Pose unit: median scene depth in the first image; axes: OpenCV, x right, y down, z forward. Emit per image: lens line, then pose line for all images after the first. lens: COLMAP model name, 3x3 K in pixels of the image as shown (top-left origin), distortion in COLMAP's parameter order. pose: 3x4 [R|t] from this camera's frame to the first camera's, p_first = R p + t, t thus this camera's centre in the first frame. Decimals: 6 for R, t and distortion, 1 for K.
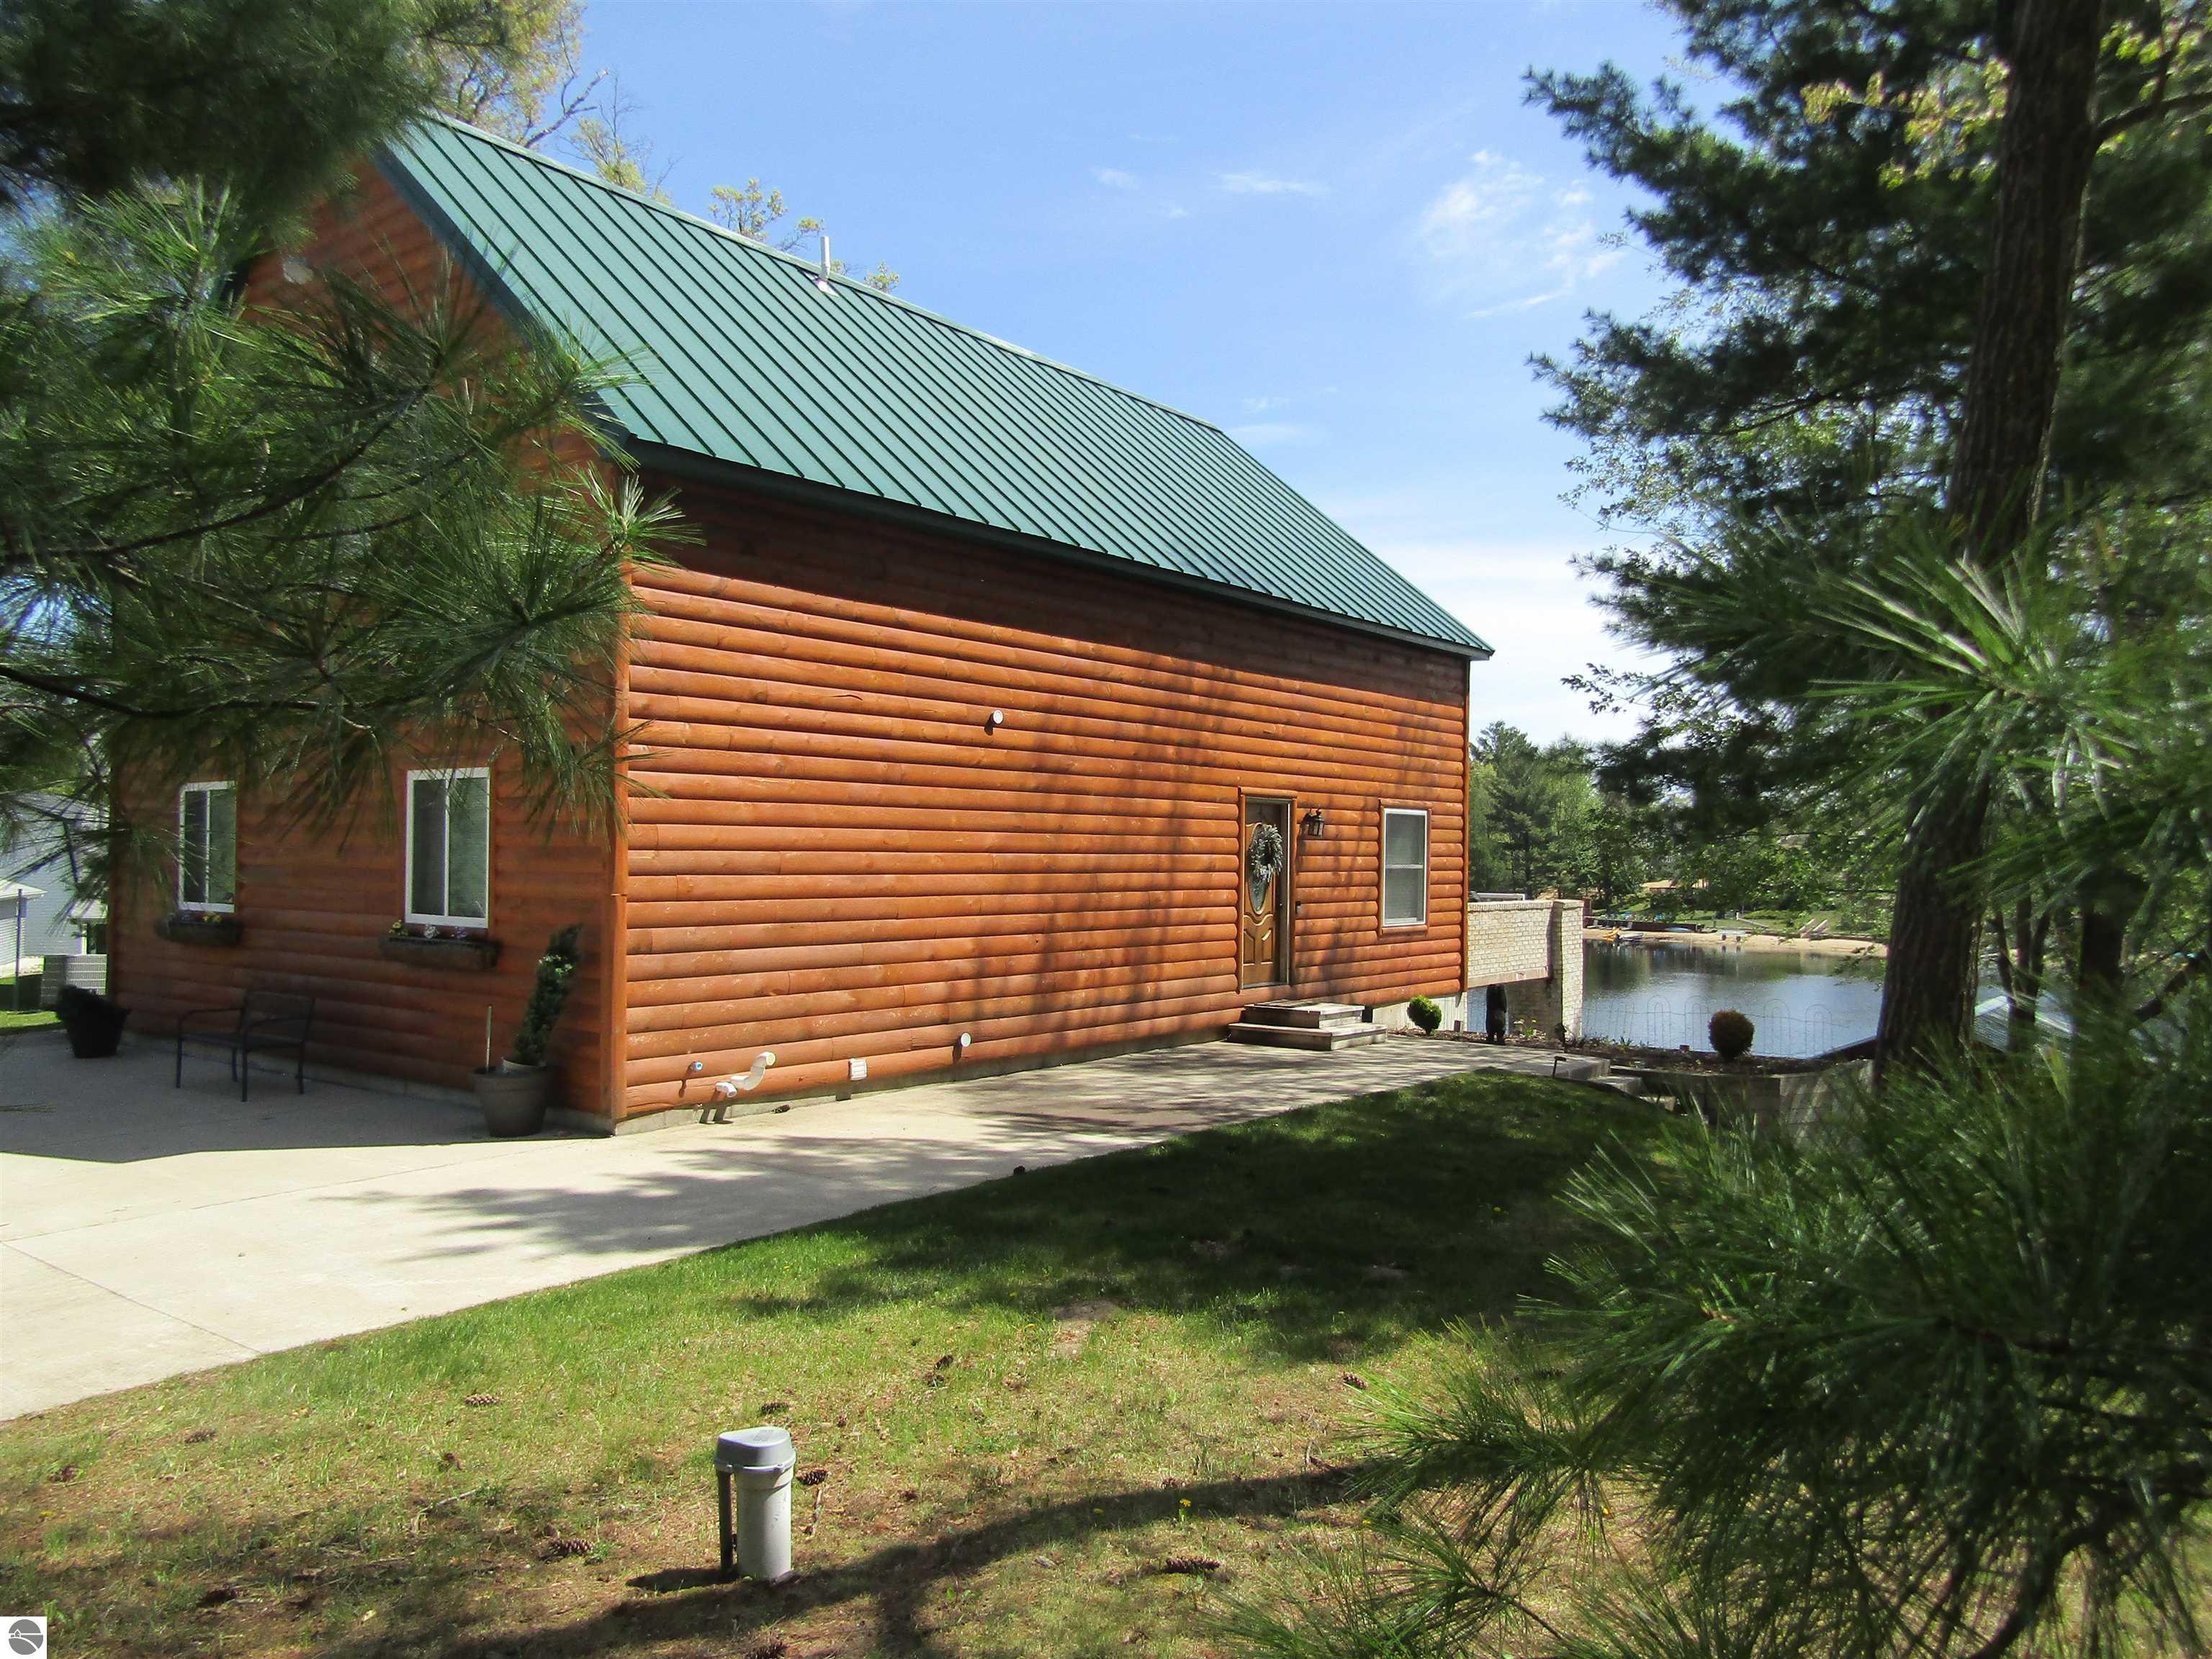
lens RADIAL K [[1608.1, 0, 1106.0], [0, 1608.1, 829.5], [0, 0, 1]] dist [0.024478, -0.001257]
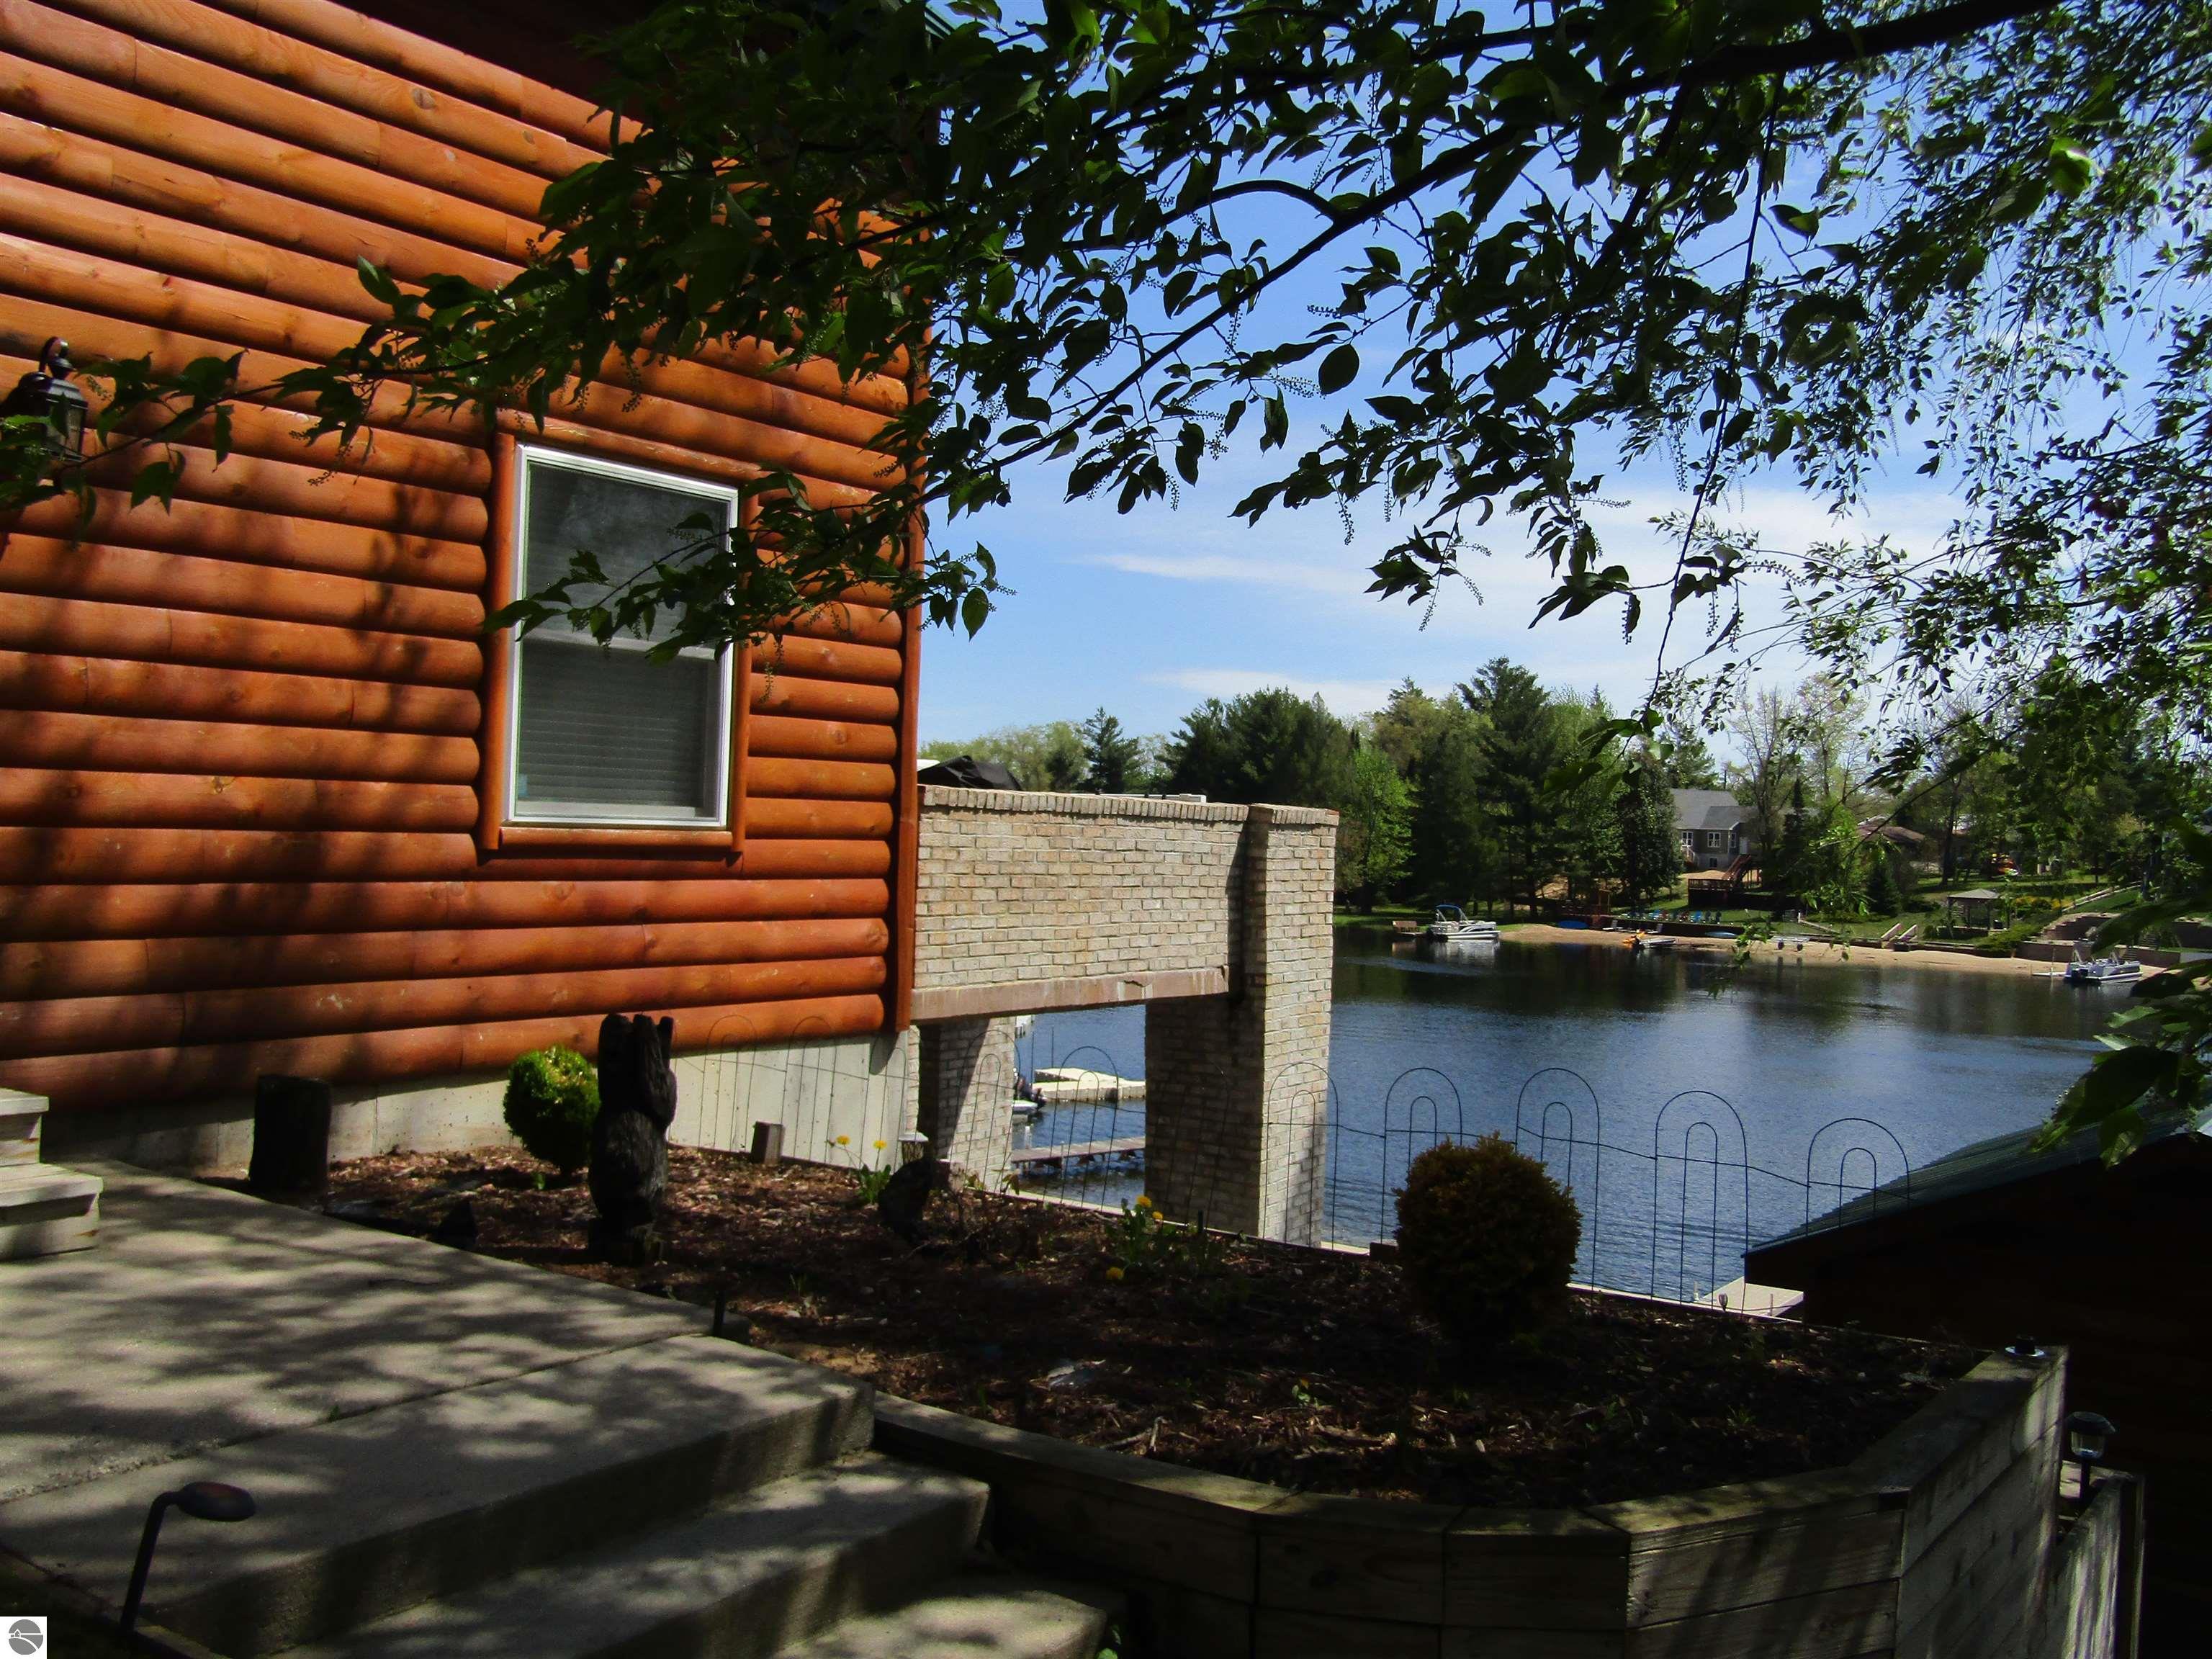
lens RADIAL K [[2011.8, 0, 1106.0], [0, 2011.8, 829.5], [0, 0, 1]] dist [-0.013399, -0.000876]
pose [[0.999229, 0.018987, 0.034379, 0.038817], [-0.019426, 0.999734, 0.012466, 0.007737], [-0.034133, -0.013124, 0.999331, 0.085297]]
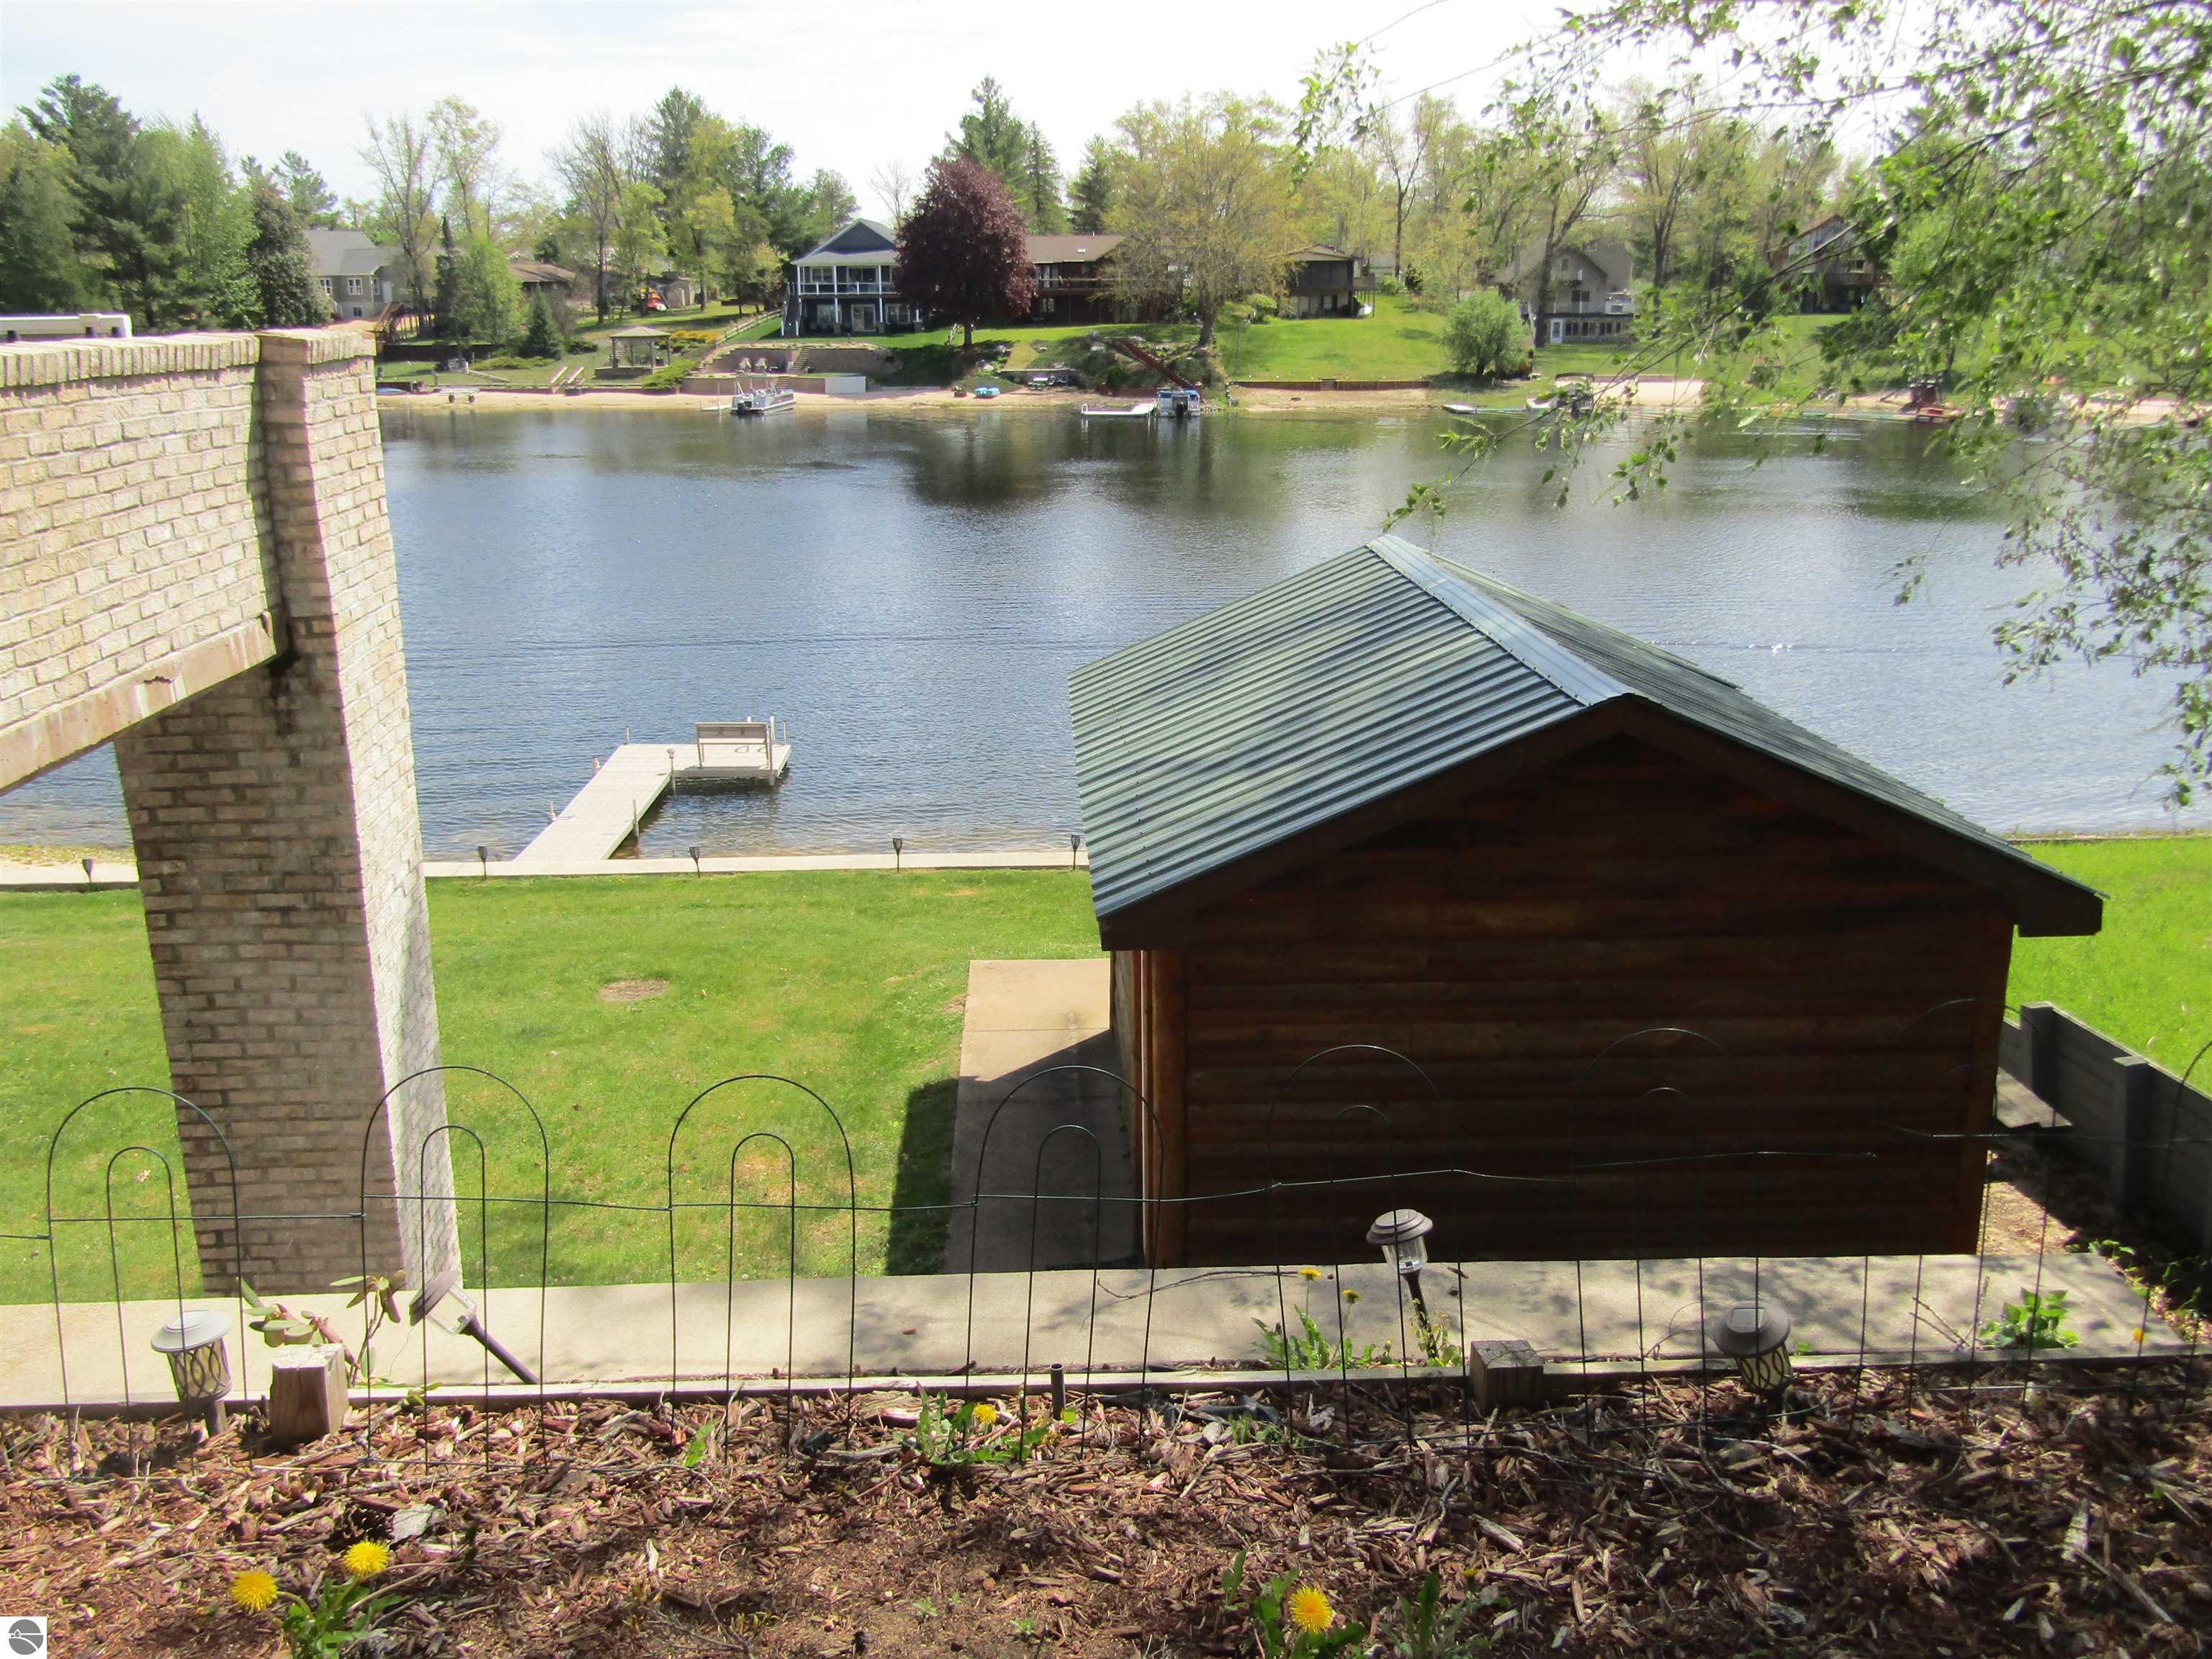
lens RADIAL K [[2011.8, 0, 1106.0], [0, 2011.8, 829.5], [0, 0, 1]] dist [-0.013399, -0.000876]
pose [[0.771409, -0.186505, 0.608395, 0.031159], [0.012071, 0.960202, 0.279046, 0.005751], [-0.636225, -0.207915, 0.742960, 0.118146]]
